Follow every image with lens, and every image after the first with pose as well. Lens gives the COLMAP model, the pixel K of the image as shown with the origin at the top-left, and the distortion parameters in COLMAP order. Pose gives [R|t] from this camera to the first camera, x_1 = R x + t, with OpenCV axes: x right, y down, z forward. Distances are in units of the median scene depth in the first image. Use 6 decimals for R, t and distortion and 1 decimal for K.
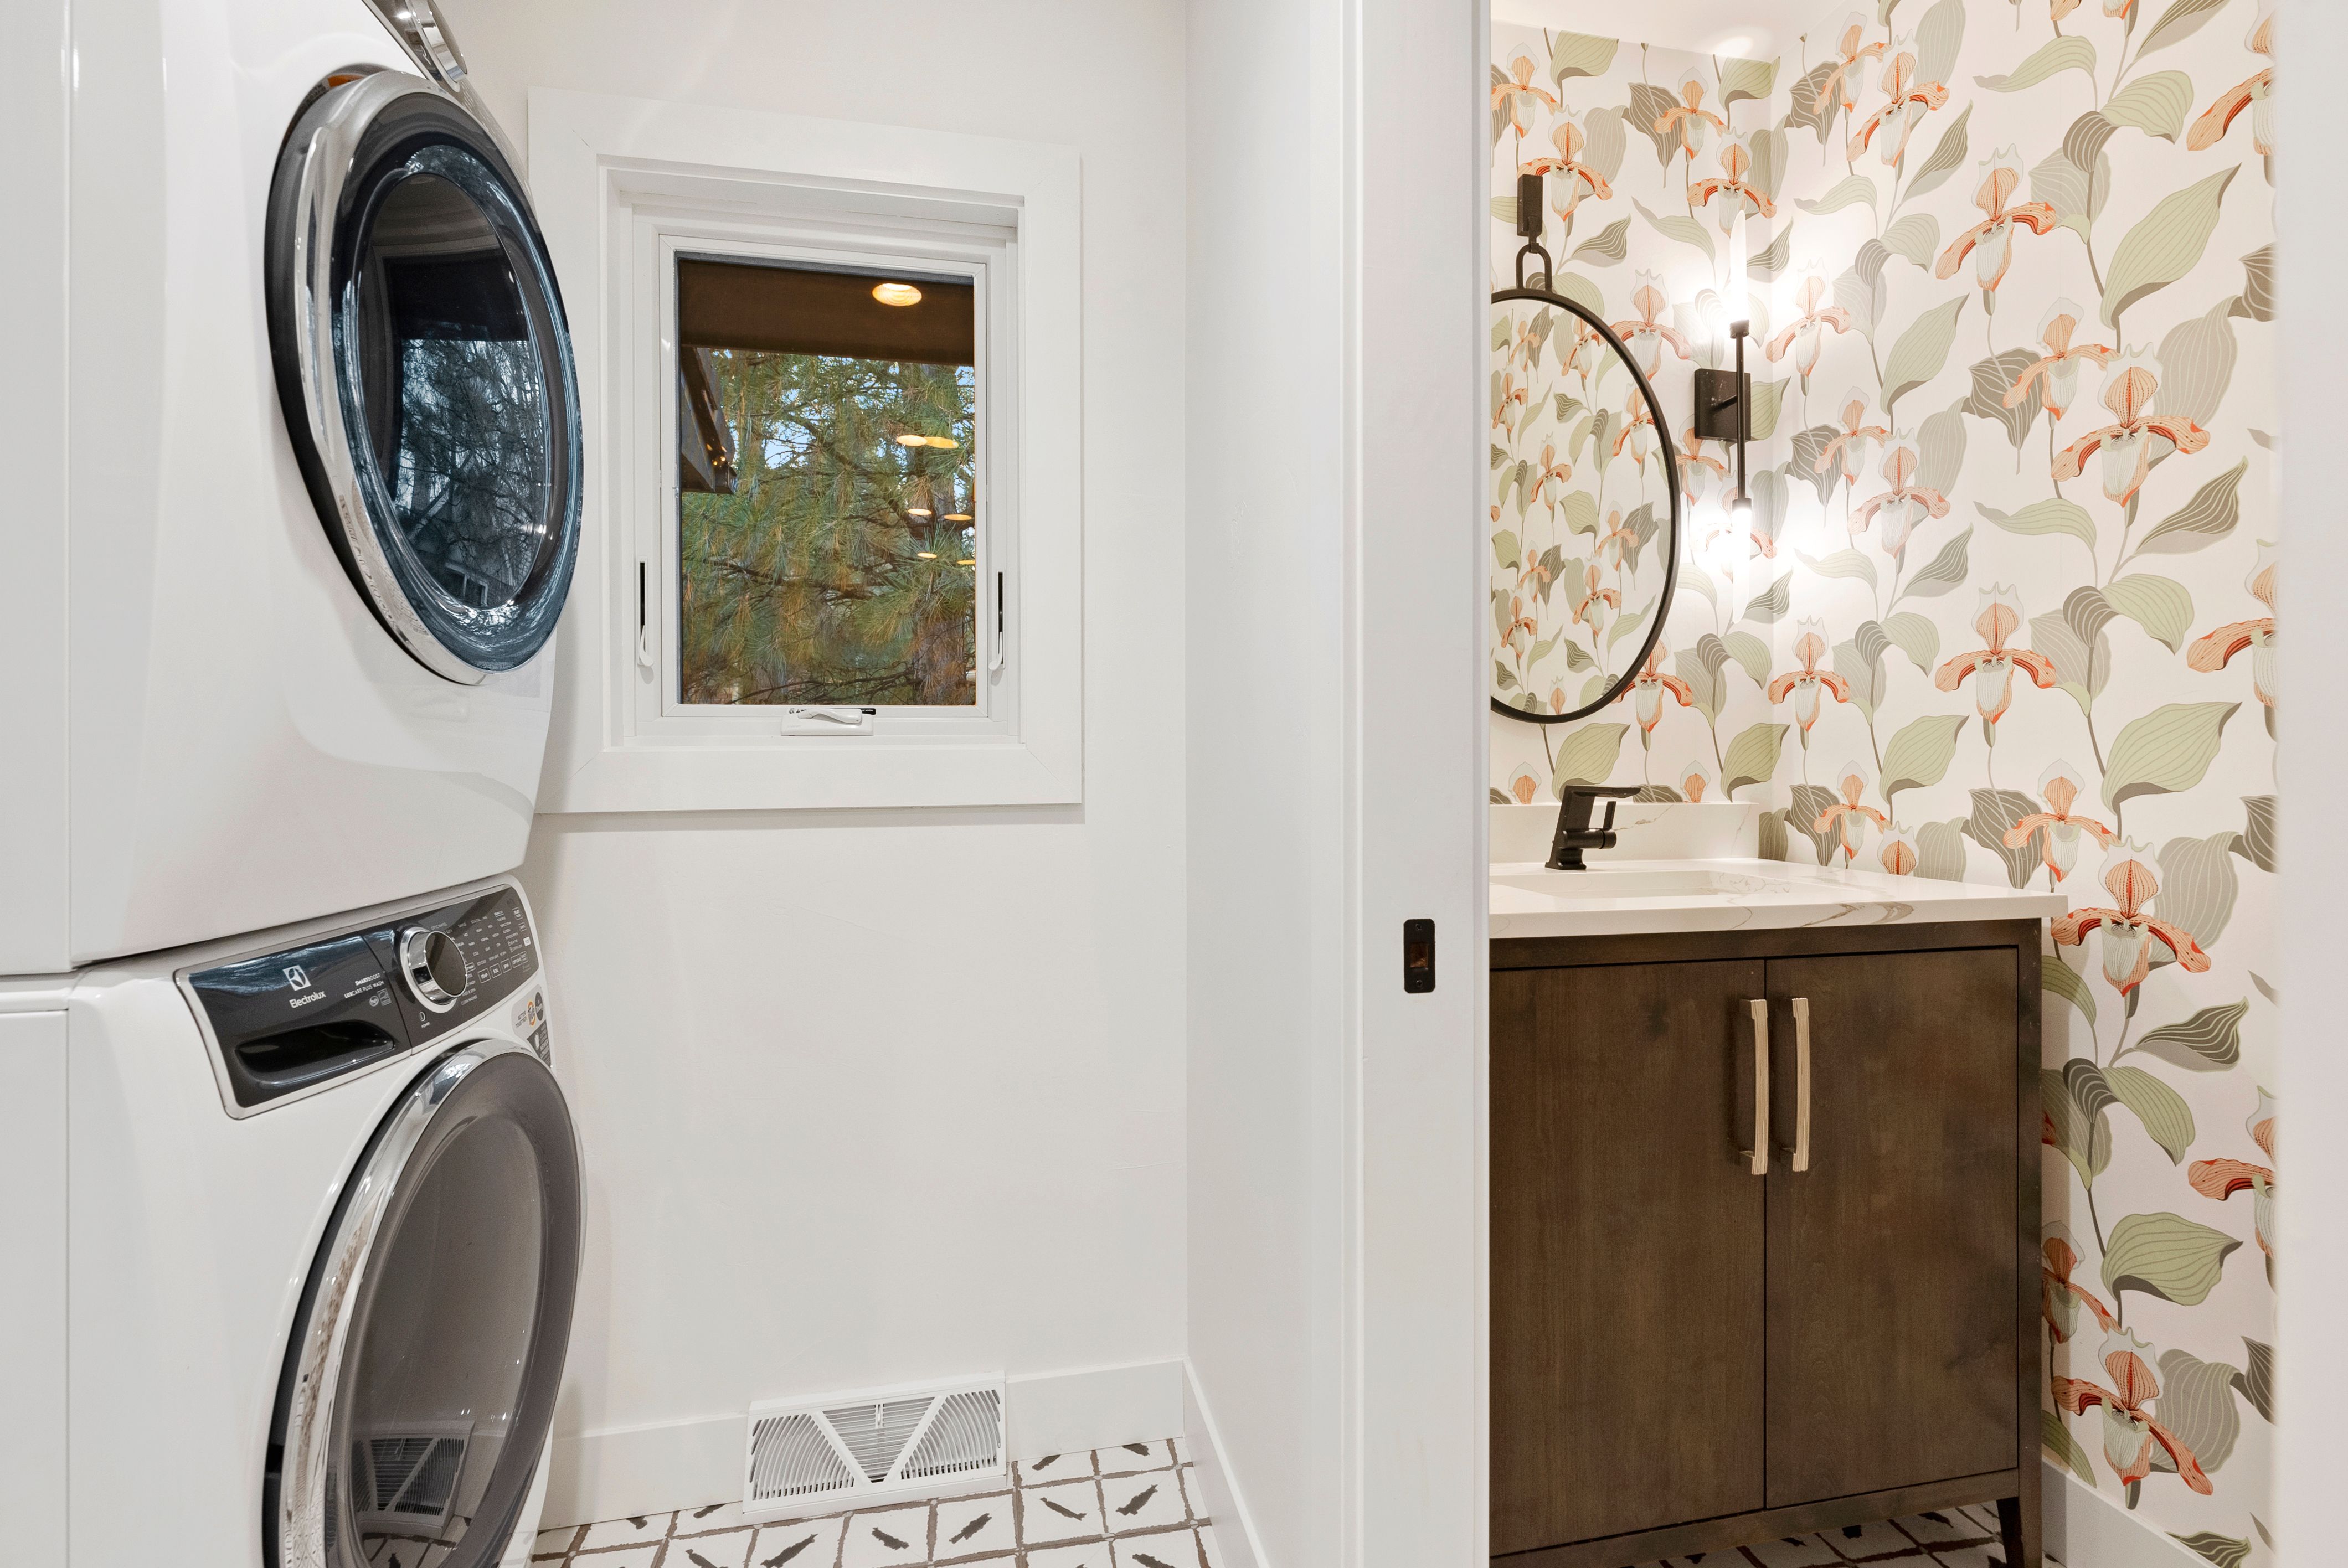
lens RADIAL K [[1058.6, 0, 1179.2], [0, 1058.6, 759.5], [0, 0, 1]] dist [-0.000158, -0.000189]
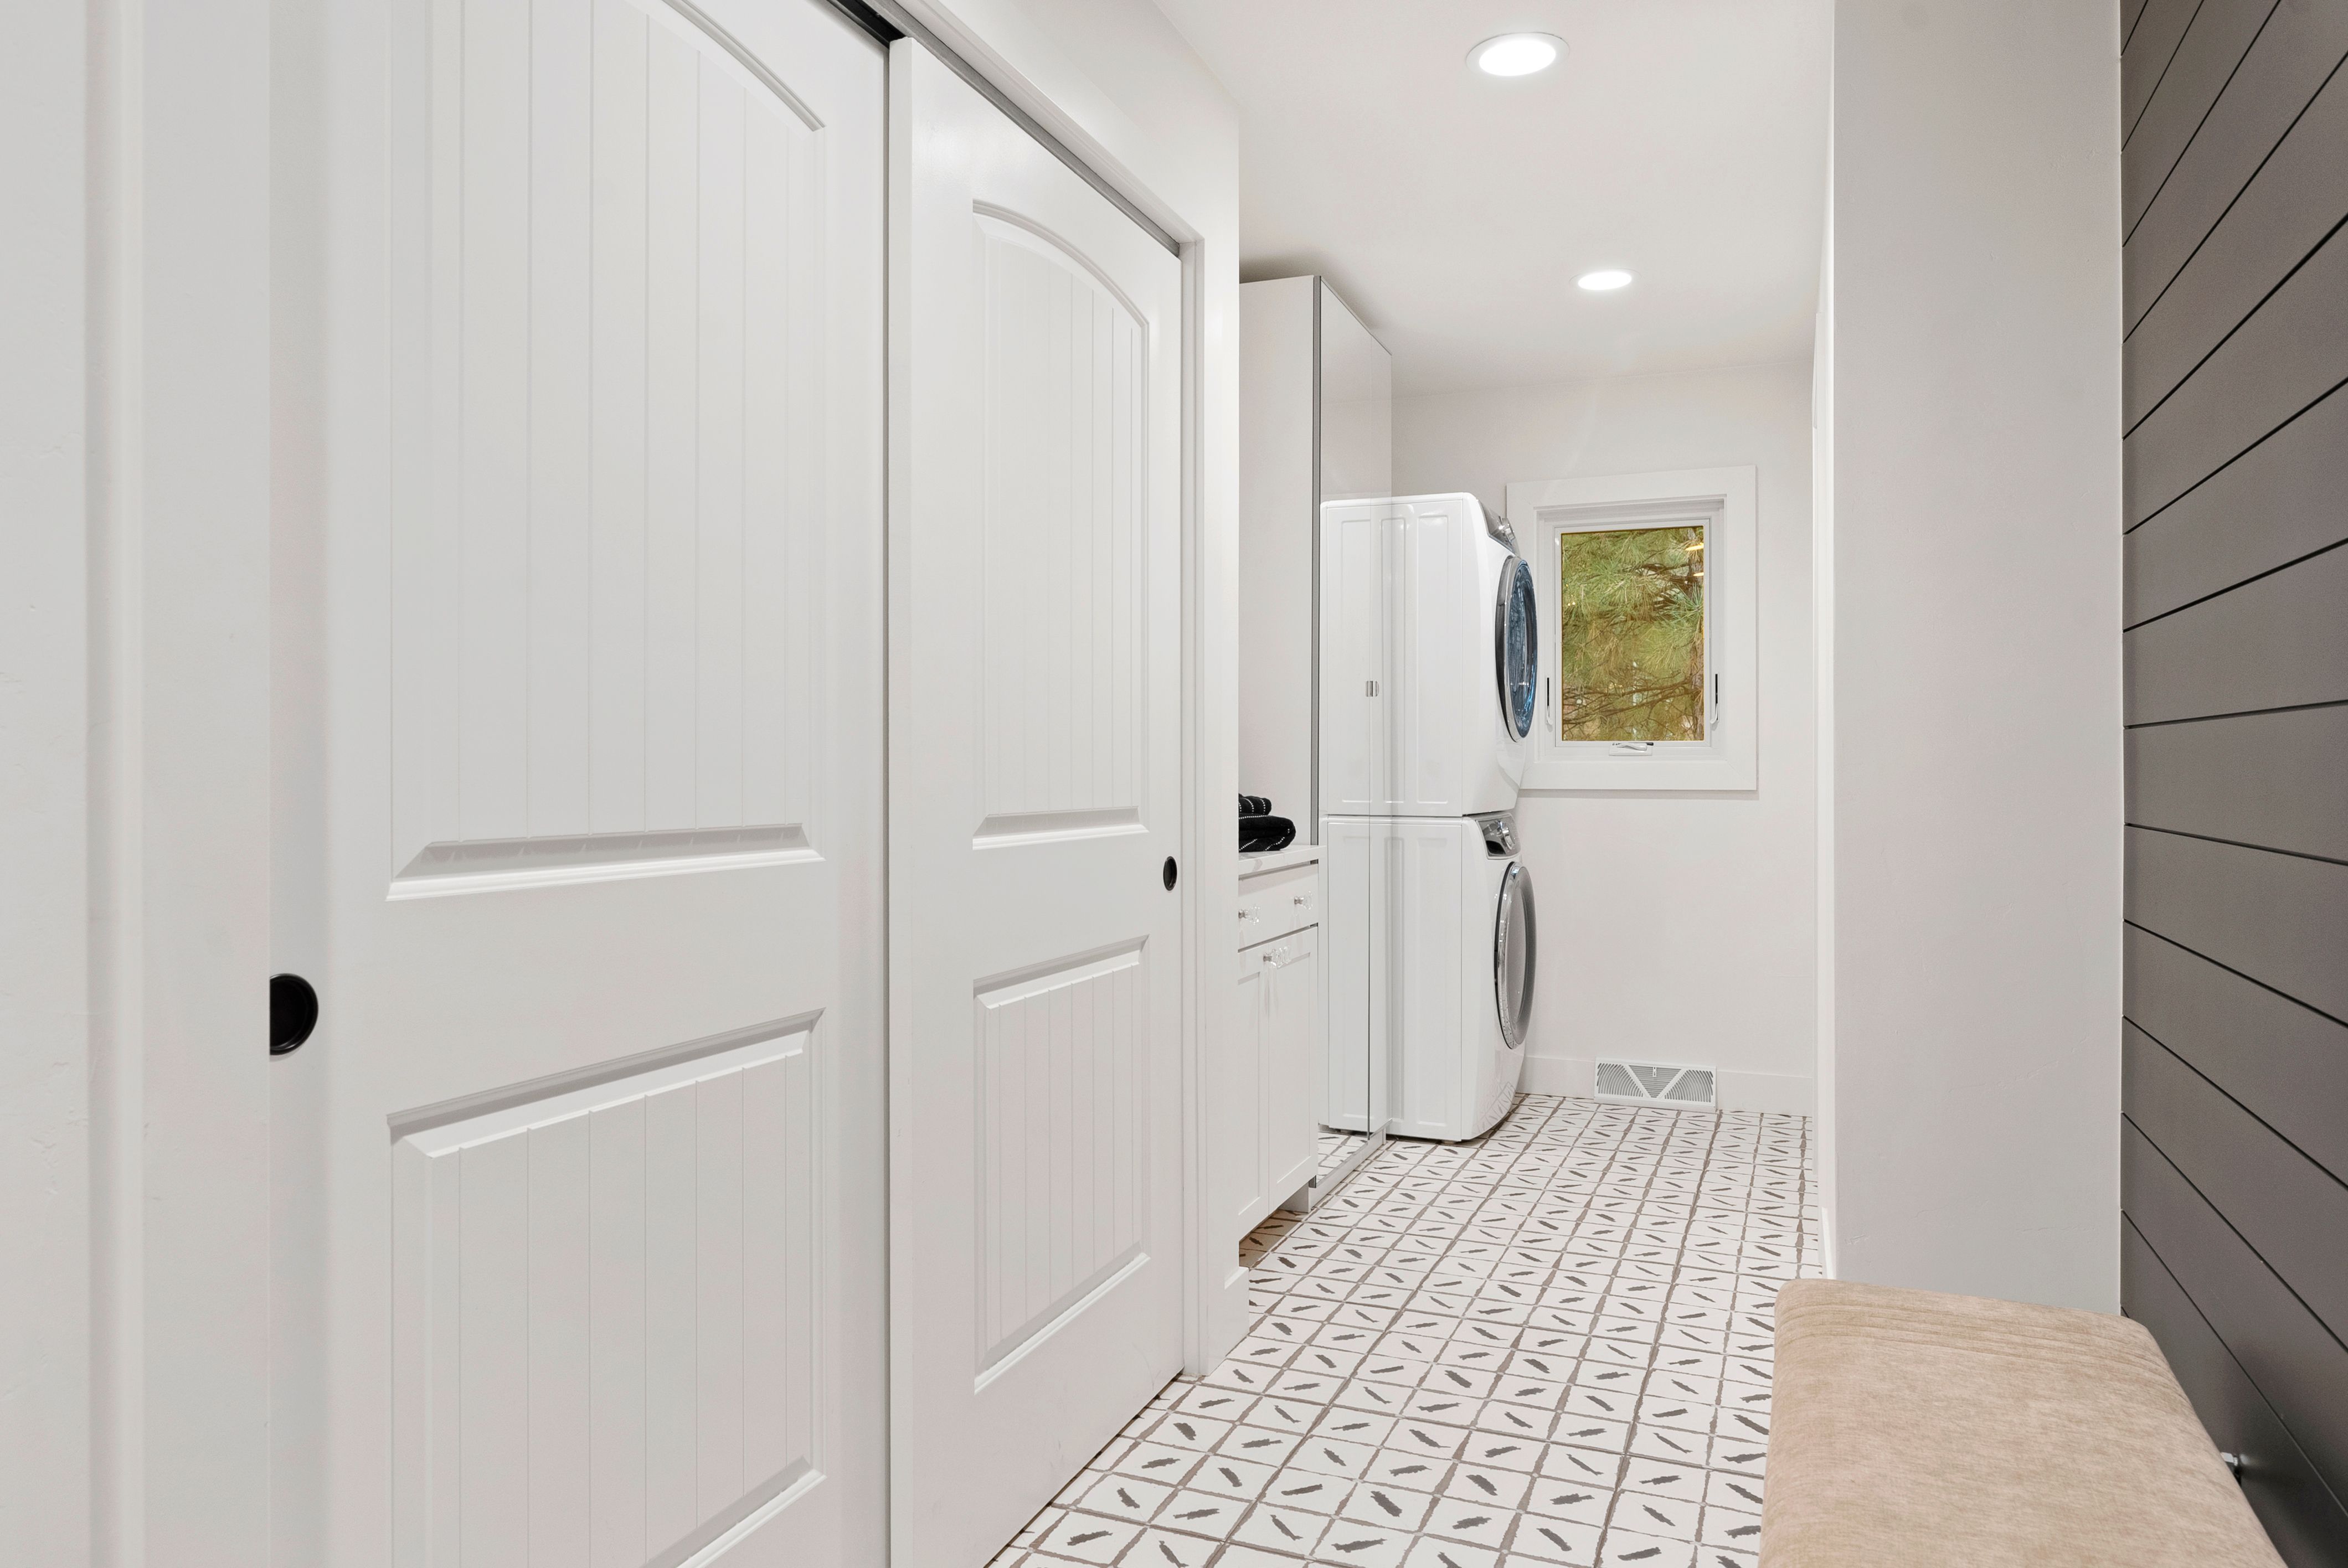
lens RADIAL K [[1512.5, 0, 1175.8], [0, 1512.5, 750.1], [0, 0, 1]] dist [-0.002017, -0.000239]
pose [[0.831816, 0.000794, -0.555051, 0.602542], [-0.001761, 0.999998, -0.001209, -0.029523], [0.555048, 0.001983, 0.831816, -2.065350]]
